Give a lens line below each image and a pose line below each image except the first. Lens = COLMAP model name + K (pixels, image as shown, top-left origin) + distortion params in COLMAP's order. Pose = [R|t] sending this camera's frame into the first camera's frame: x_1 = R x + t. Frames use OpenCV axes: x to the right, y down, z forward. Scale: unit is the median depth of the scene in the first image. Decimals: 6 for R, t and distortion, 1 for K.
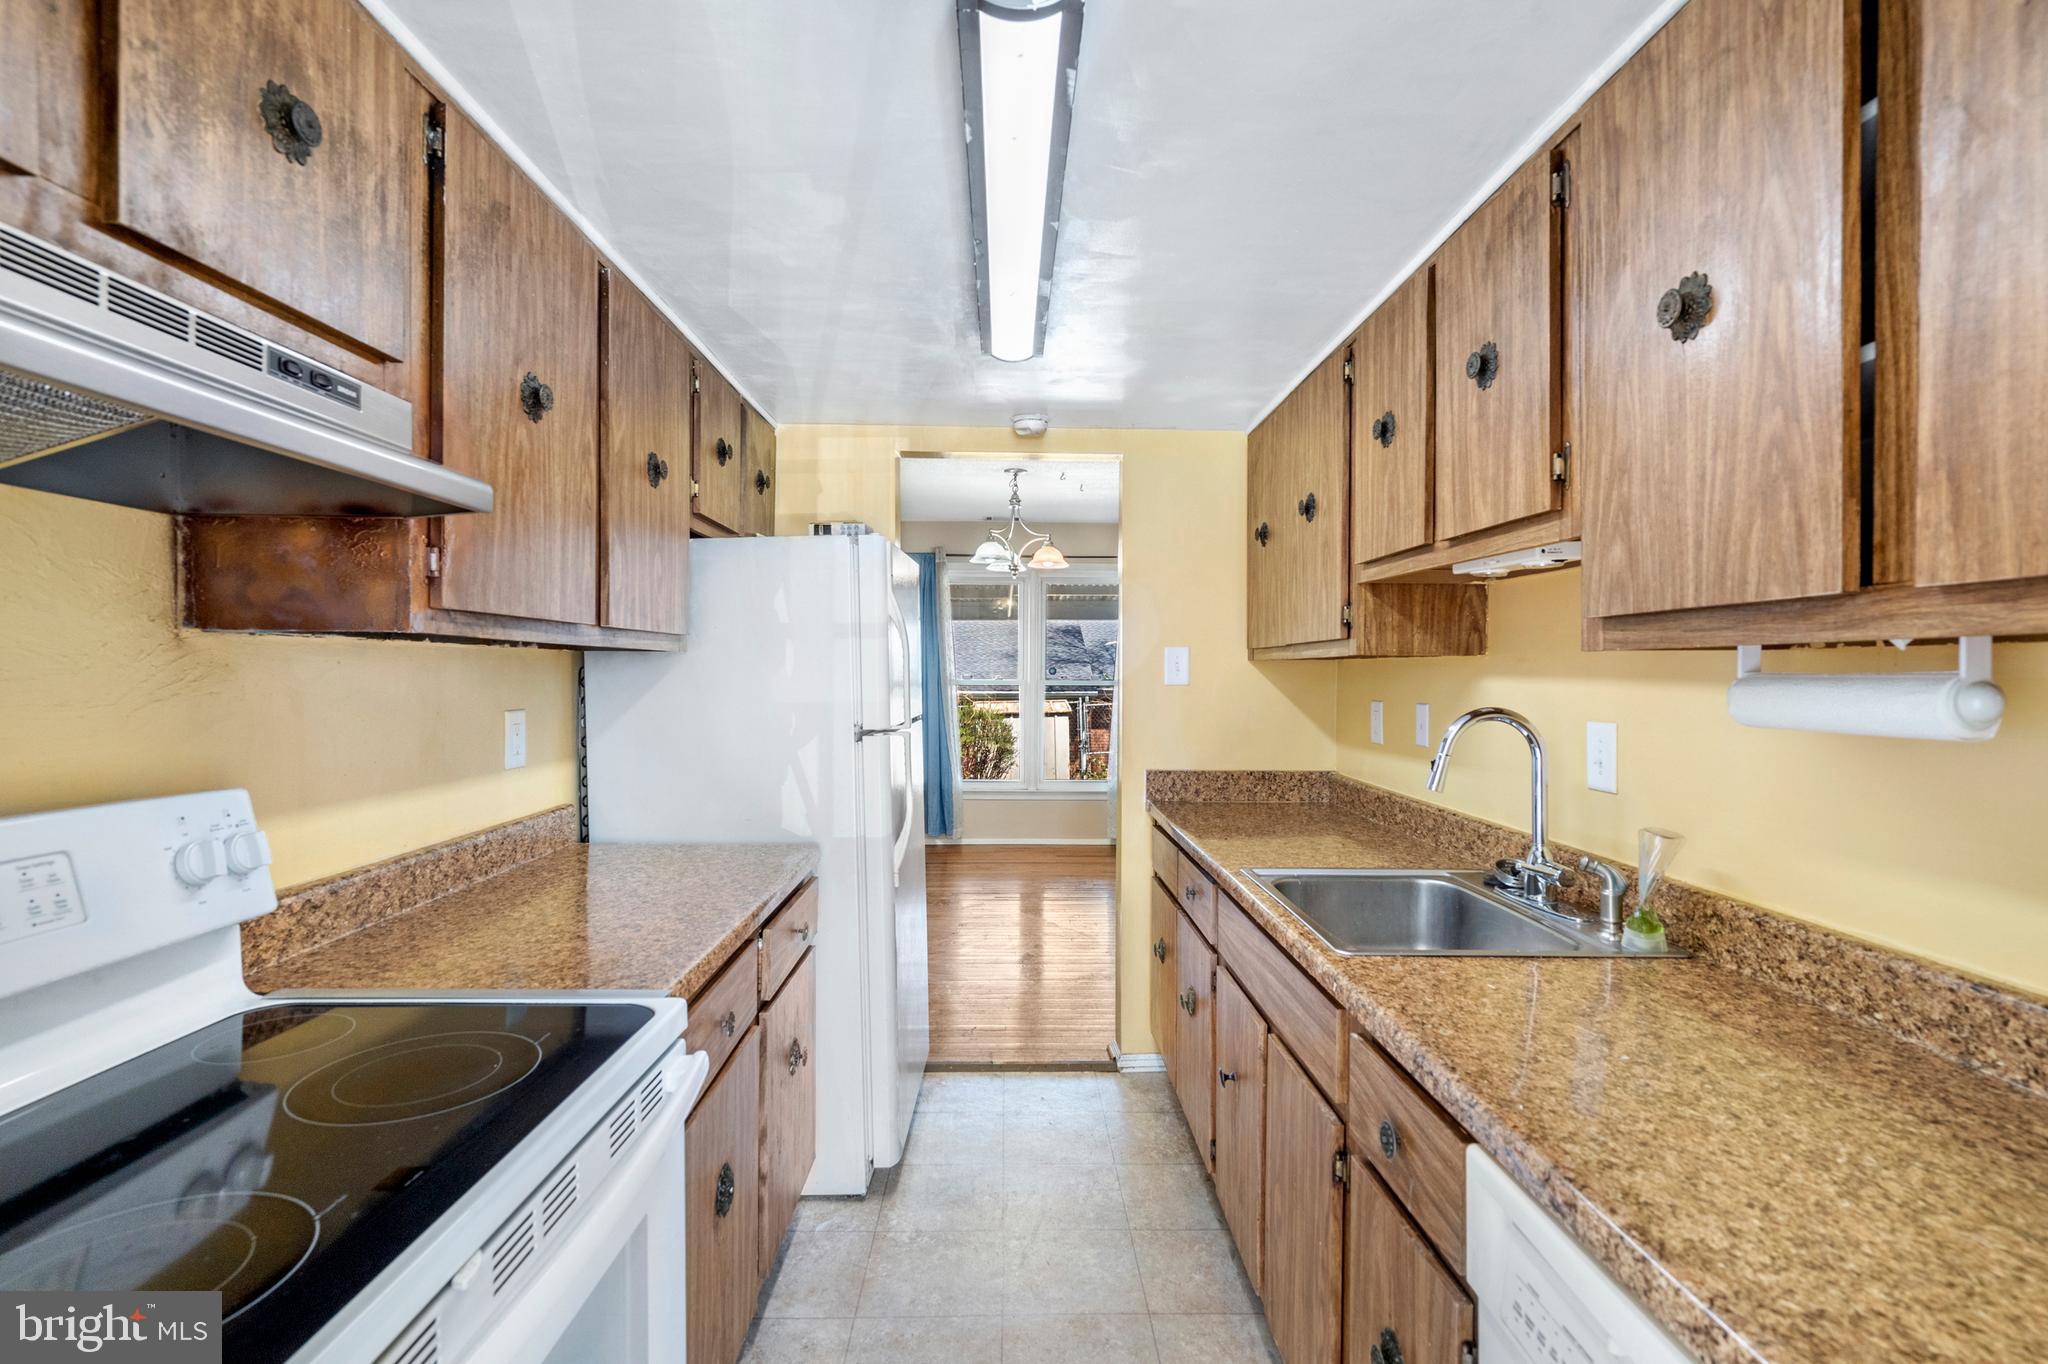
lens RADIAL K [[929.3, 0, 997.0], [0, 929.3, 680.5], [0, 0, 1]] dist [0.001630, 0.000429]
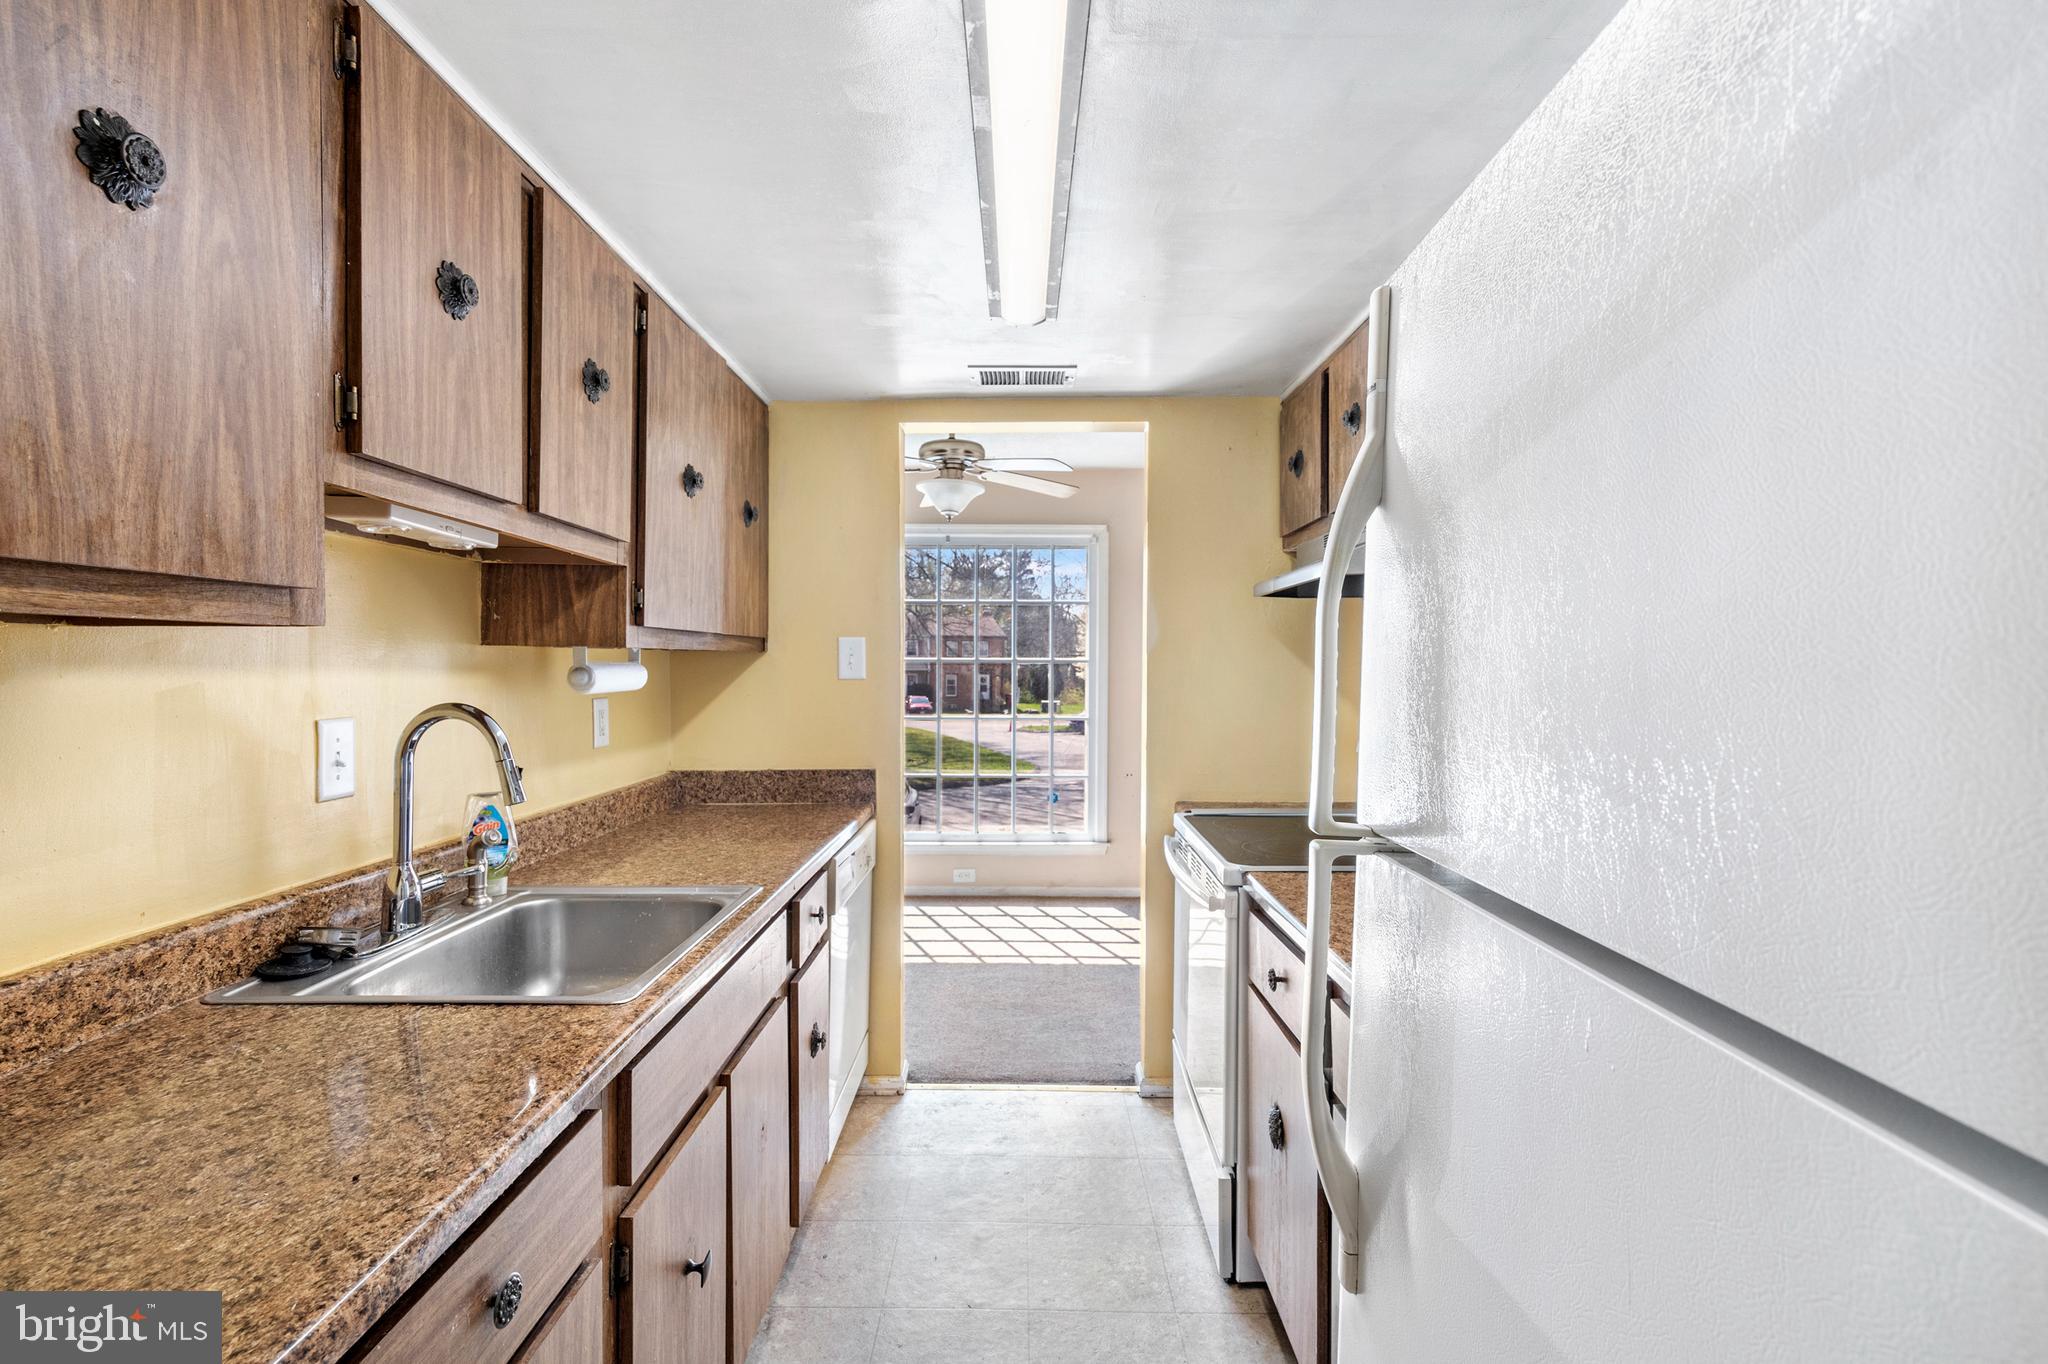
lens RADIAL K [[929.3, 0, 997.0], [0, 929.3, 680.5], [0, 0, 1]] dist [0.001630, 0.000429]
pose [[-0.999920, -0.012602, -0.001369, 0.043964], [-0.012628, 0.999700, 0.020996, -0.009245], [0.001104, 0.021011, -0.999779, 1.489663]]
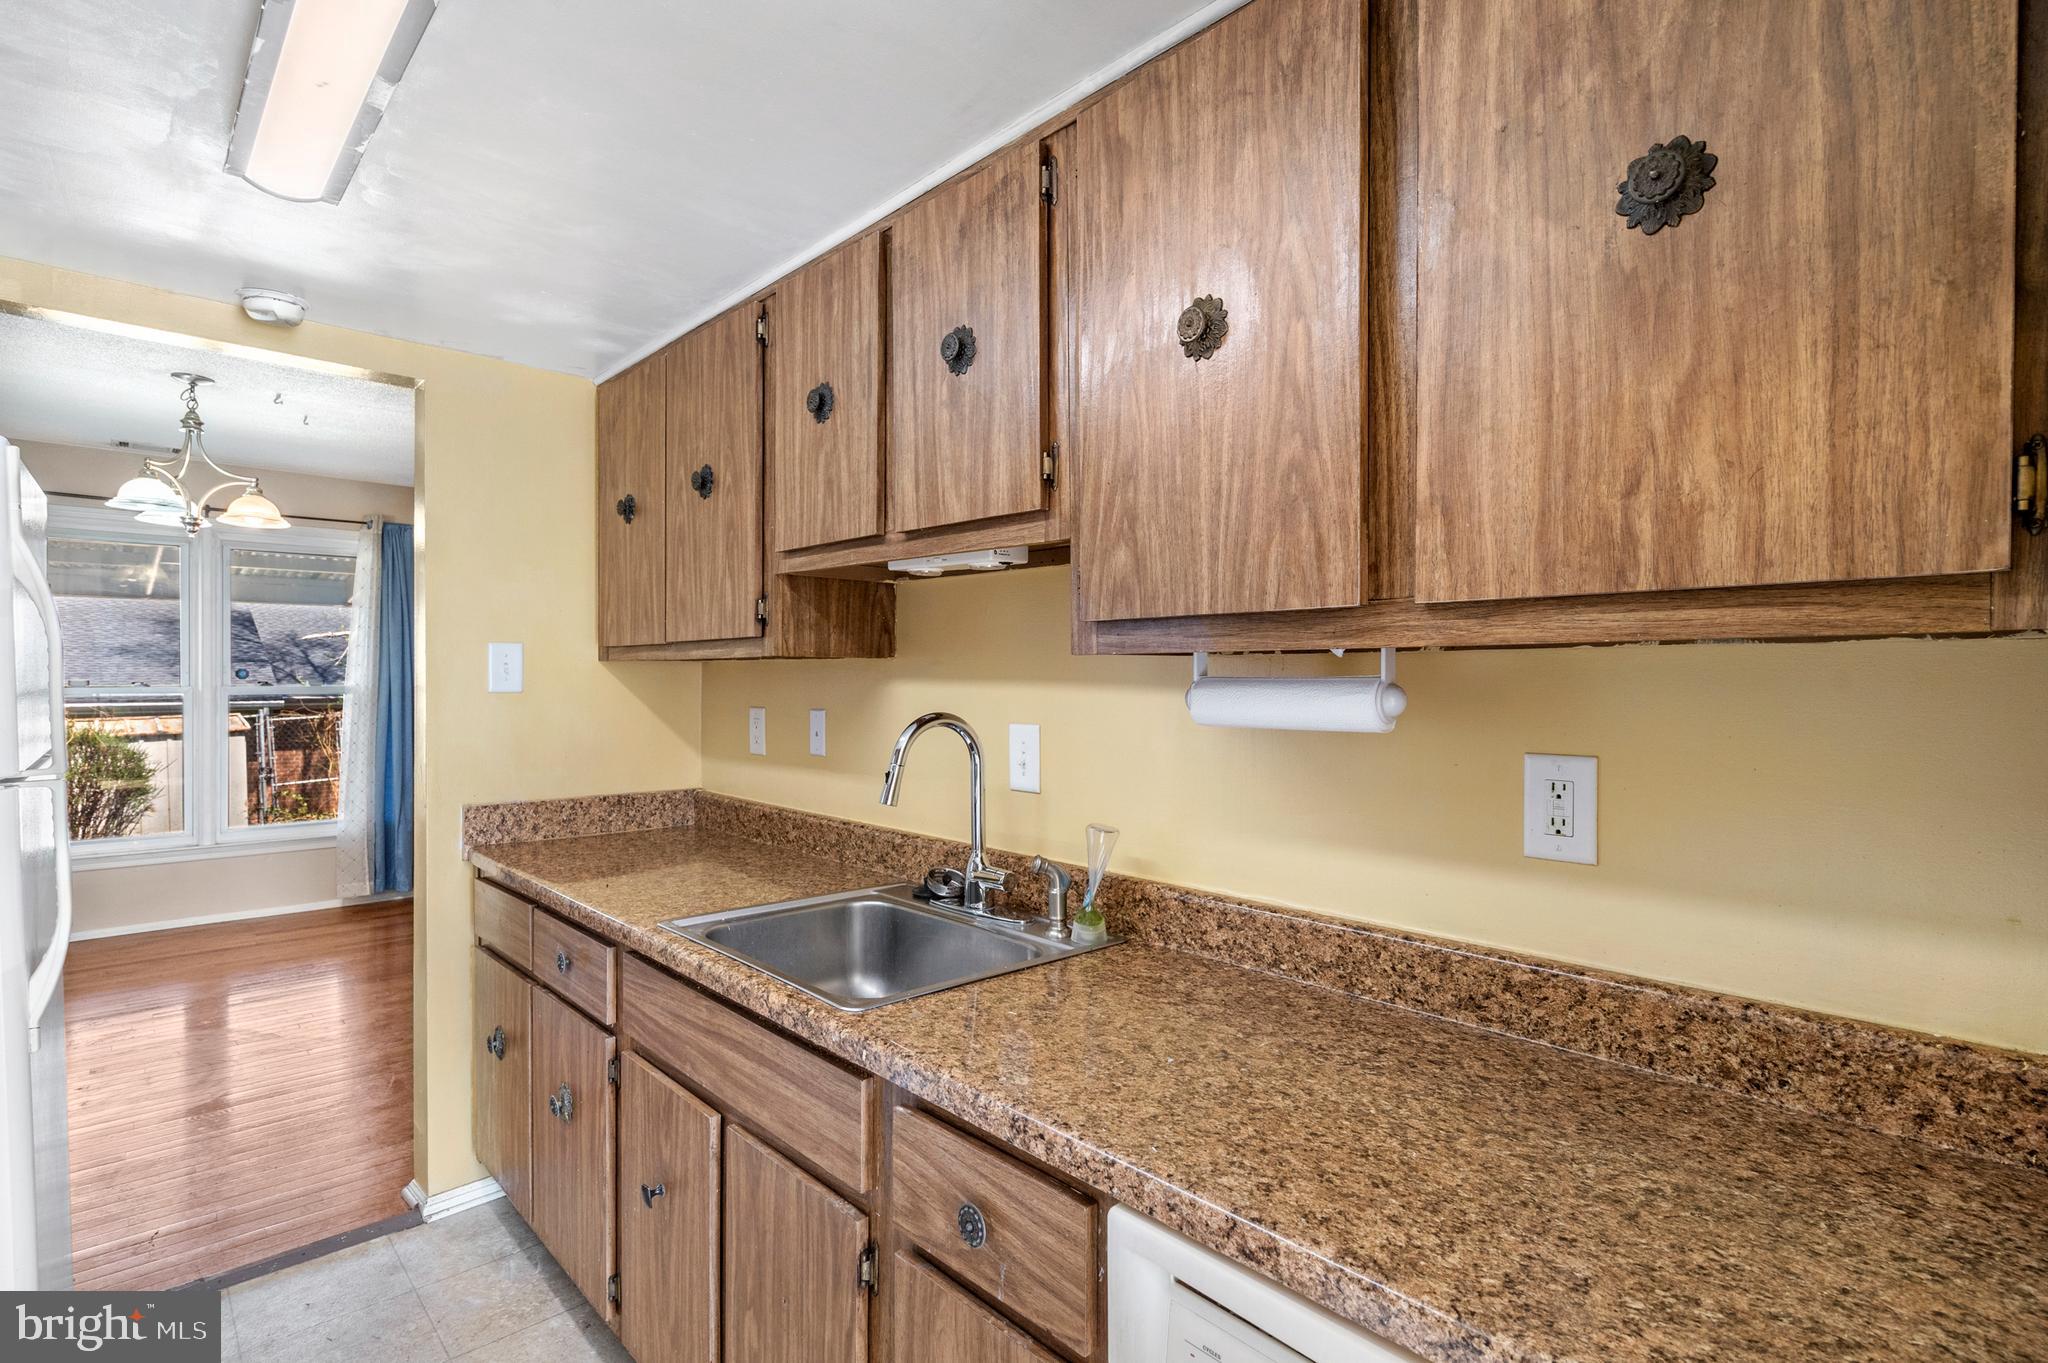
lens RADIAL K [[1008.1, 0, 998.2], [0, 1008.1, 680.3], [0, 0, 1]] dist [0.000590, 0.001290]
pose [[0.742011, -0.005236, 0.670368, -0.156289], [0.007277, 0.999973, -0.000244, -0.004657], [-0.670349, 0.005060, 0.742029, 0.259271]]
